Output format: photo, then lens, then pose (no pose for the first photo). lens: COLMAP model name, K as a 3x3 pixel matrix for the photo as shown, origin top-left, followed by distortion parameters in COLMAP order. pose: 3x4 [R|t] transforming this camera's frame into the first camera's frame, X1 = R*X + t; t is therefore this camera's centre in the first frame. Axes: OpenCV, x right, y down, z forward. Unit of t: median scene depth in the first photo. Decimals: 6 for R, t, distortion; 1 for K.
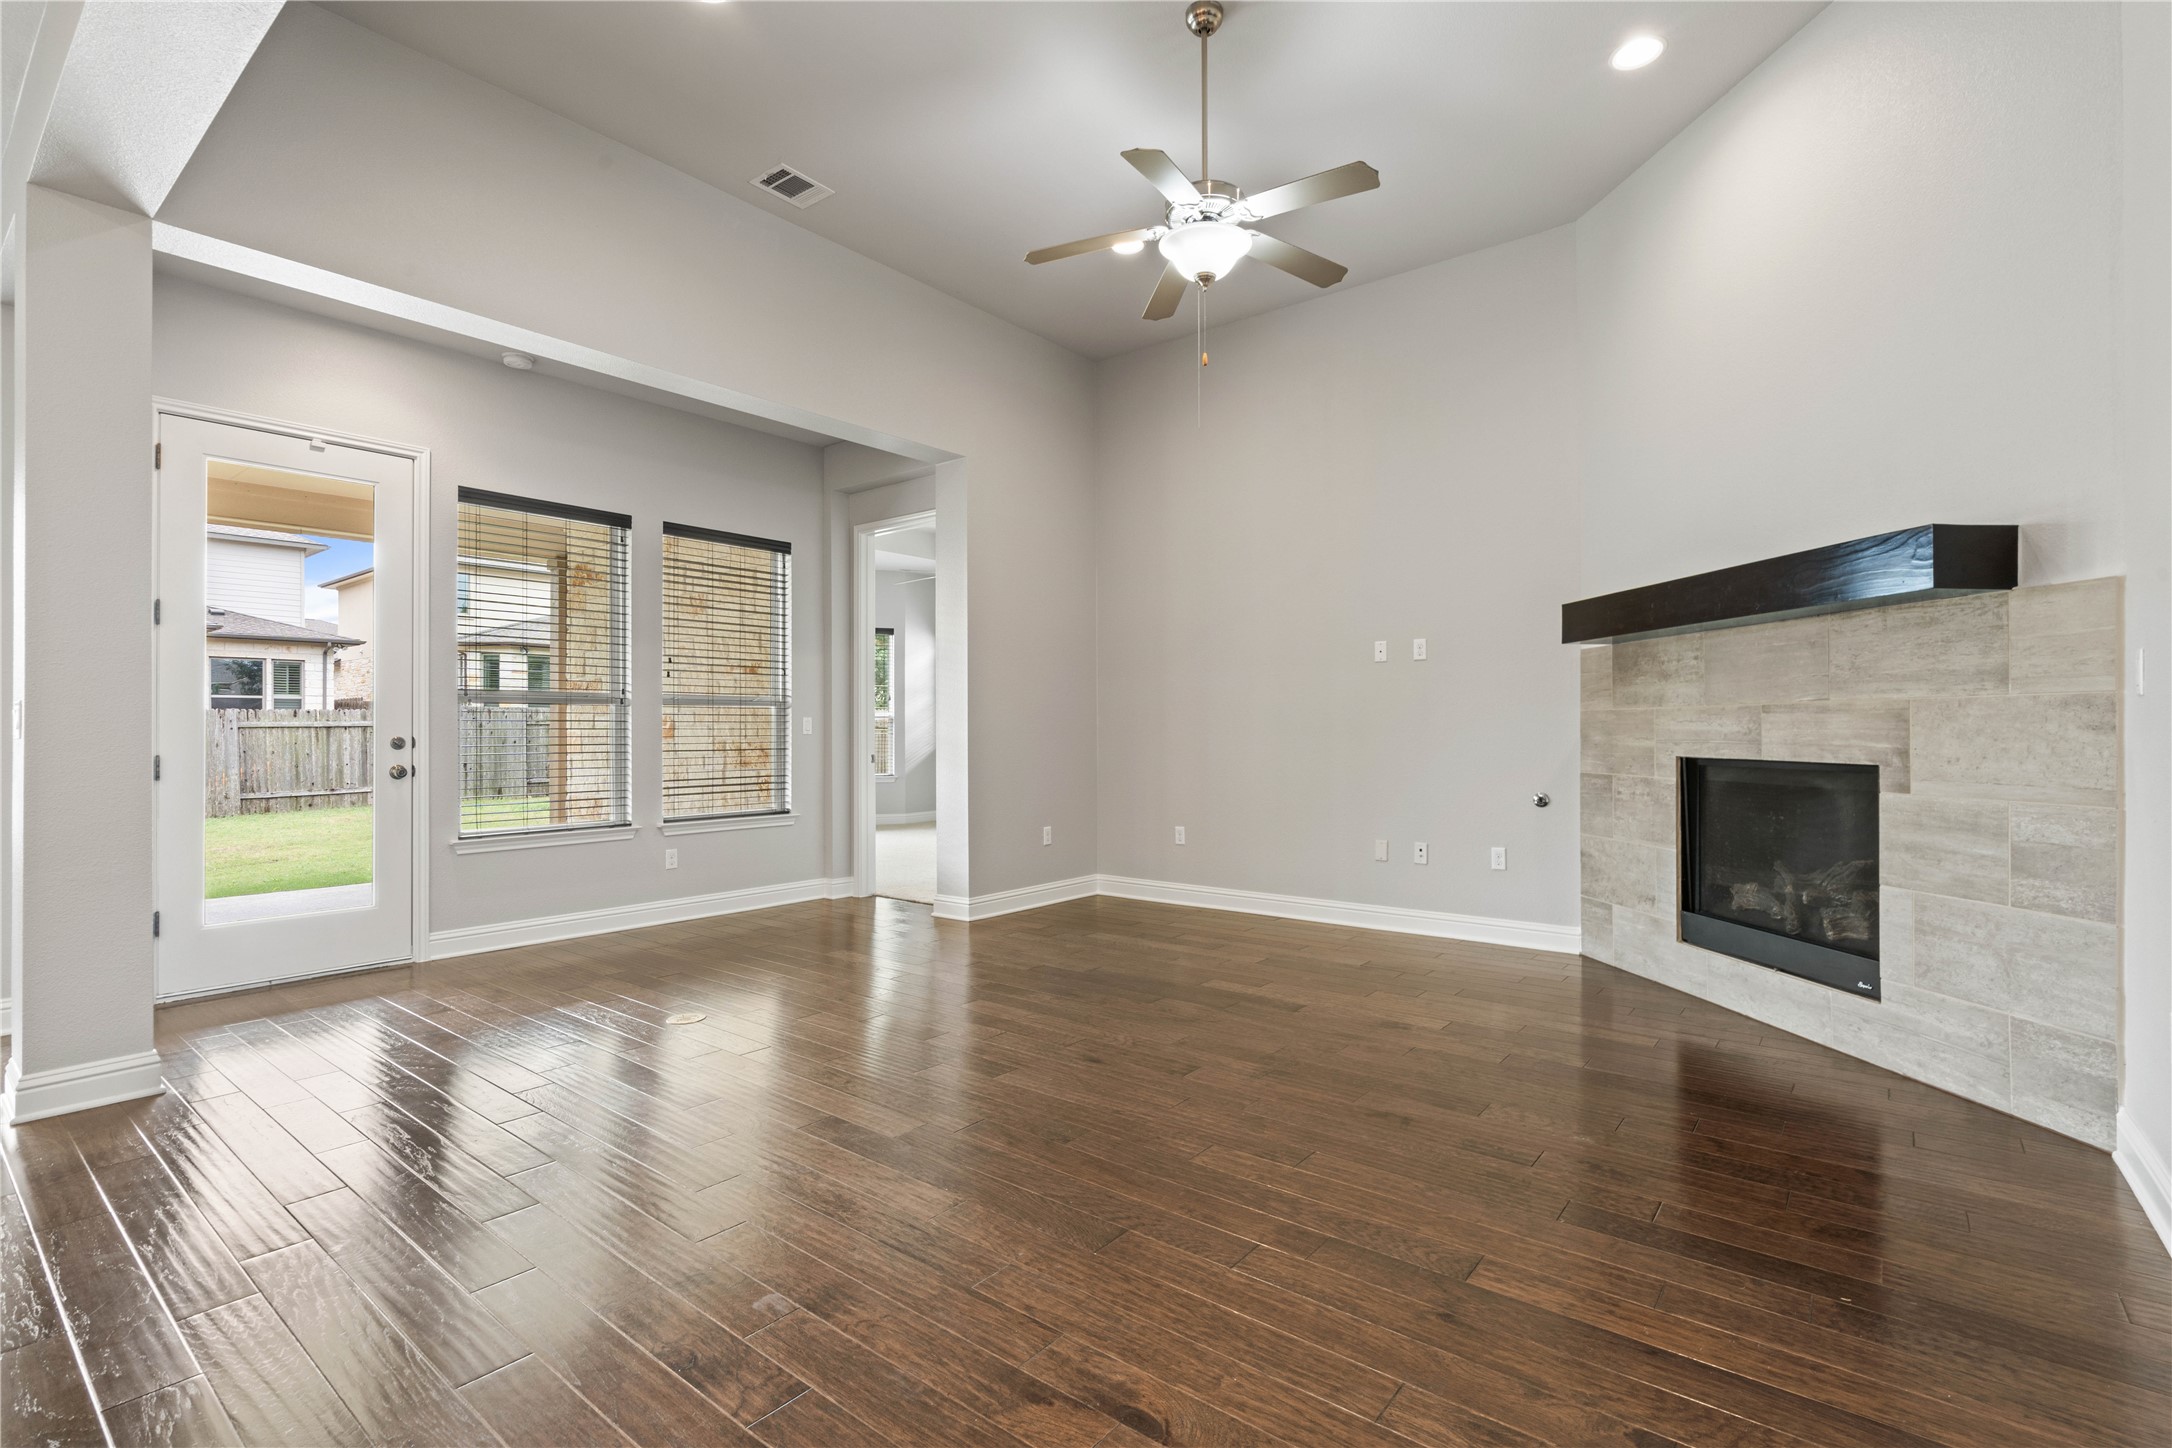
lens RADIAL K [[1004.9, 0, 1081.2], [0, 1004.9, 727.2], [0, 0, 1]] dist [0.002874, 0.001112]
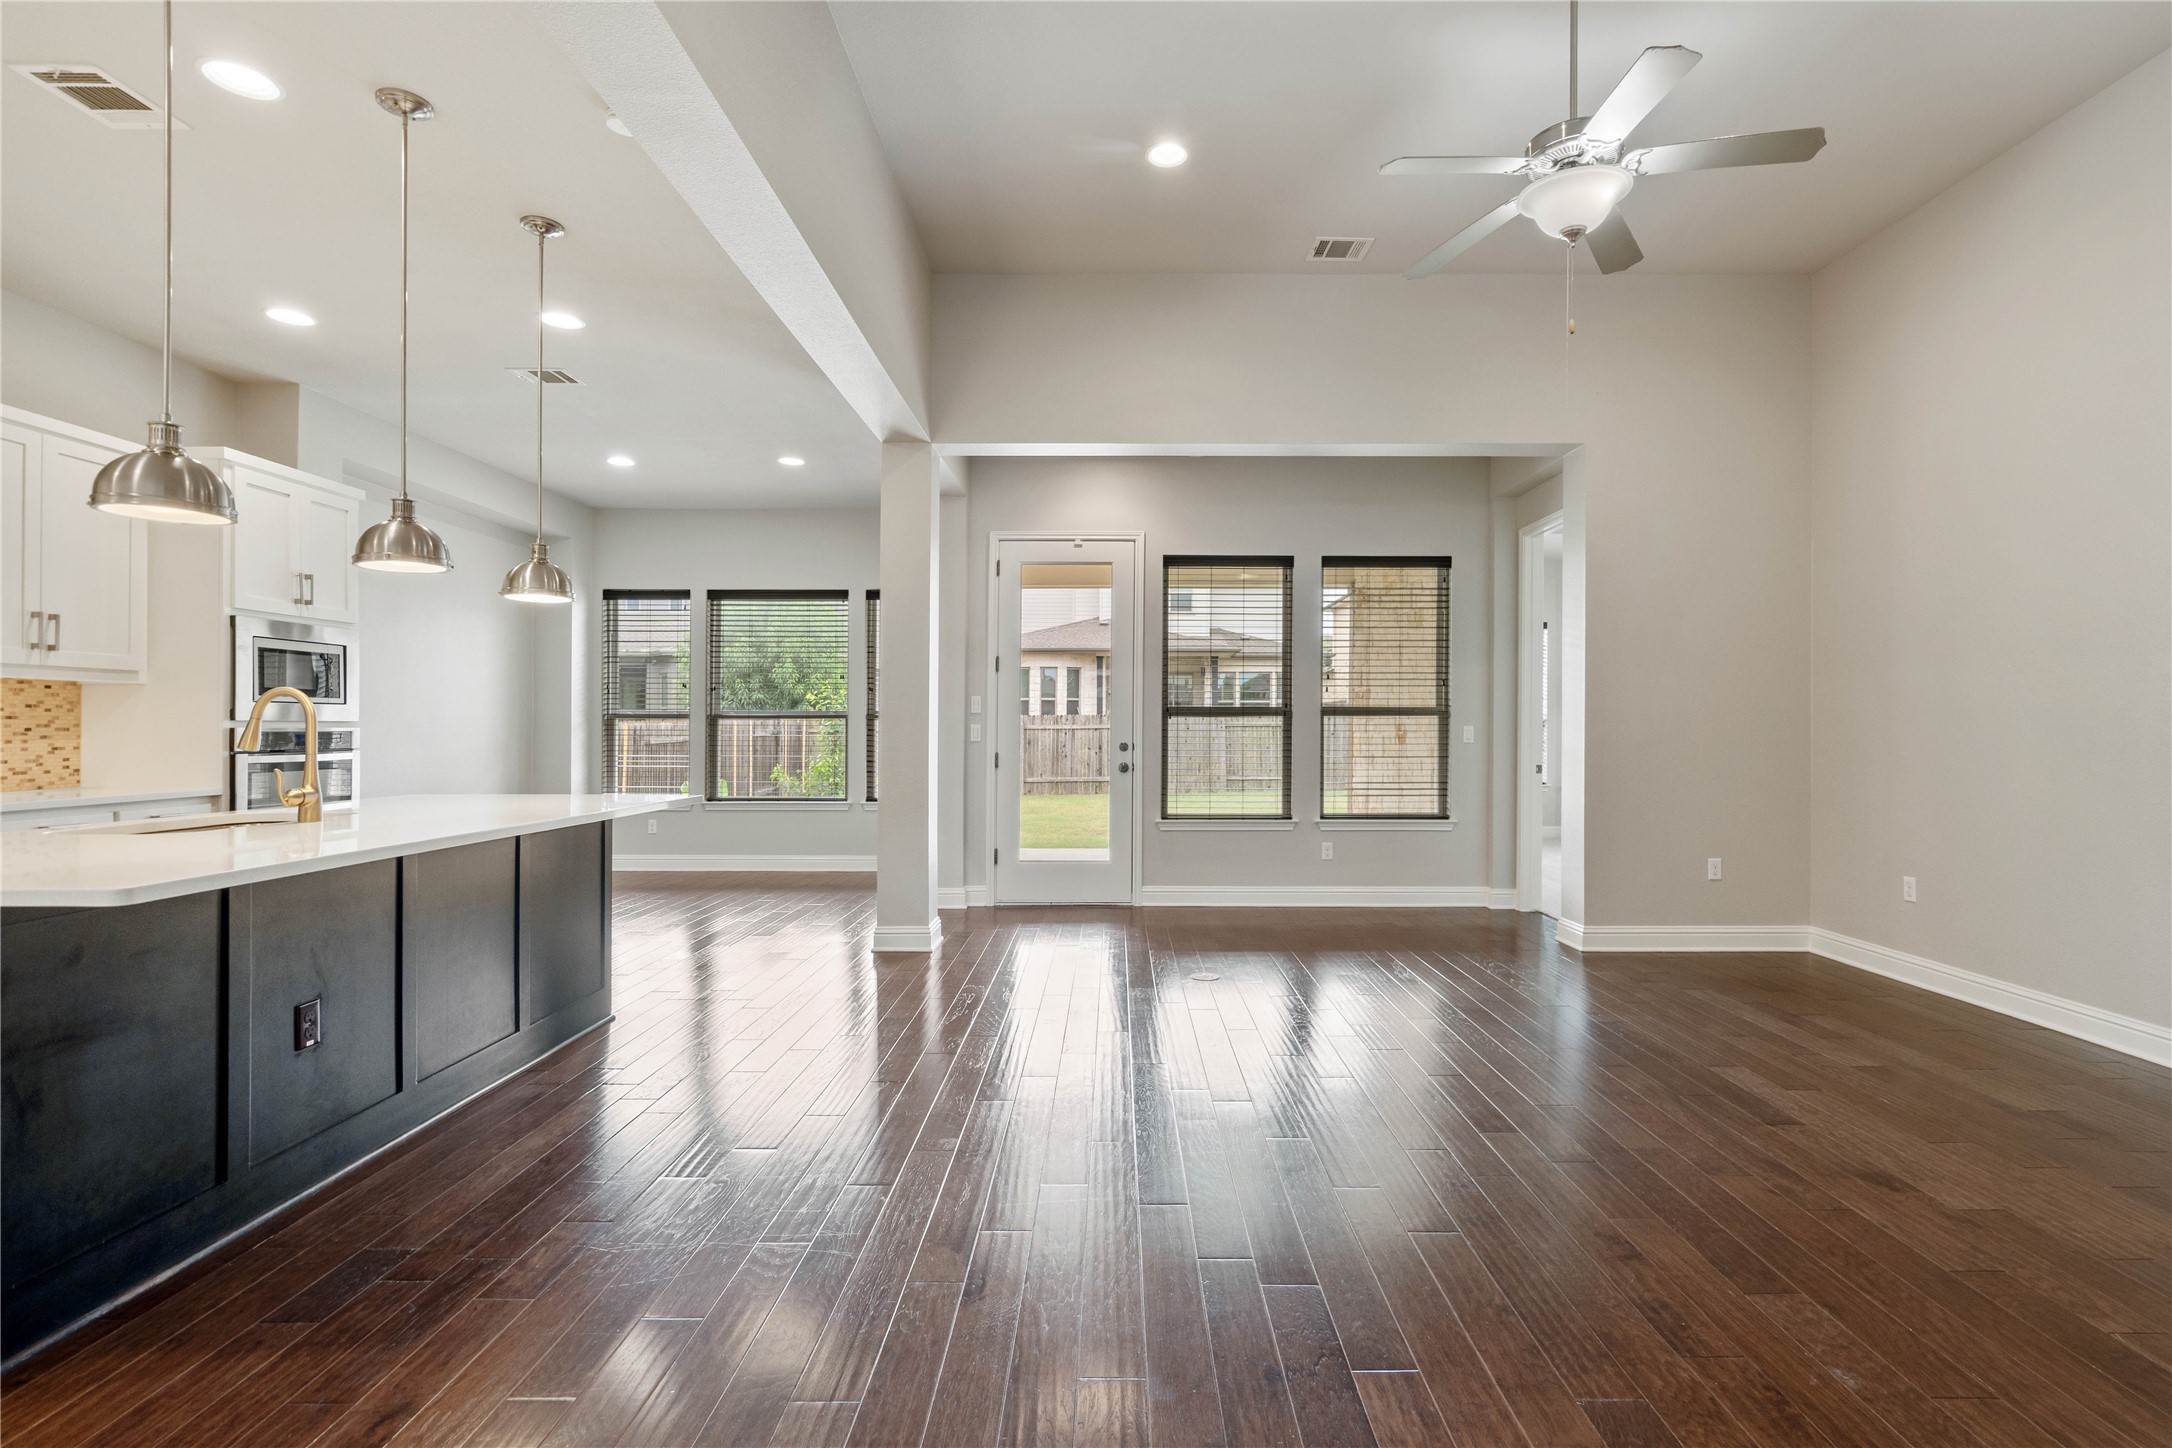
lens RADIAL K [[1004.9, 0, 1120.1], [0, 1004.9, 735.5], [0, 0, 1]] dist [0.002874, 0.001112]
pose [[0.631775, 0.012119, -0.775057, 0.466156], [-0.001824, 0.999898, 0.014148, -0.022497], [0.775149, -0.007525, 0.631733, 0.126789]]
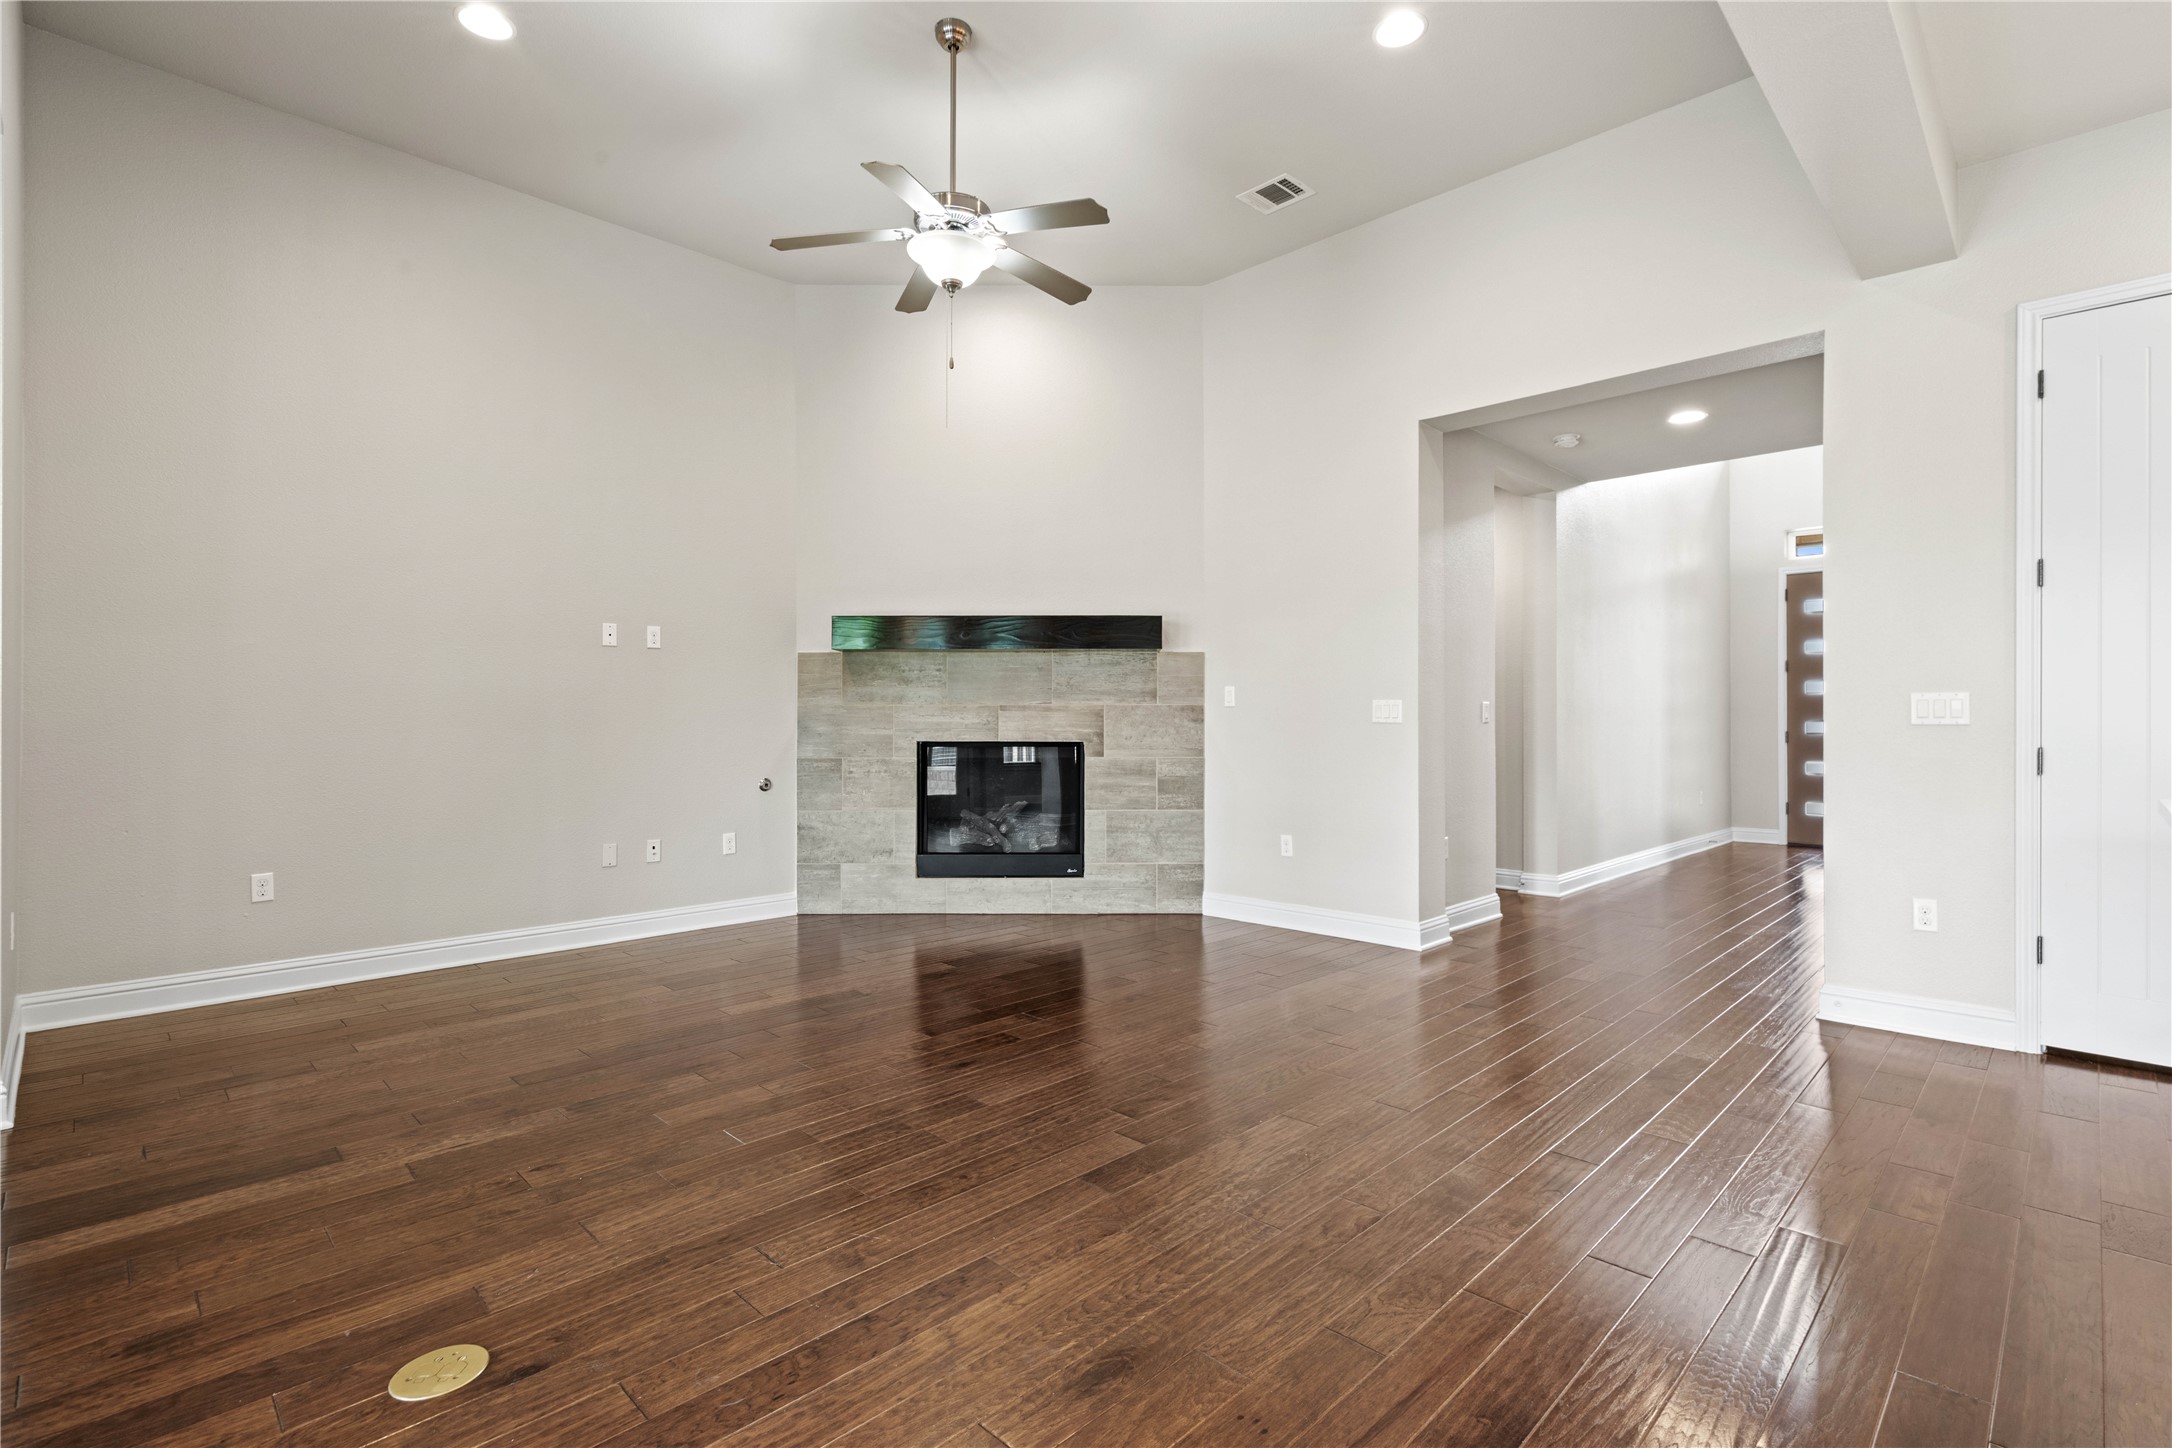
lens RADIAL K [[1004.9, 0, 1116.2], [0, 1004.9, 709.0], [0, 0, 1]] dist [0.002874, 0.001112]
pose [[0.097175, 0.016115, 0.995137, -0.753214], [-0.001936, 0.999870, -0.016002, 0.006839], [-0.995265, -0.000371, 0.097193, 0.616512]]
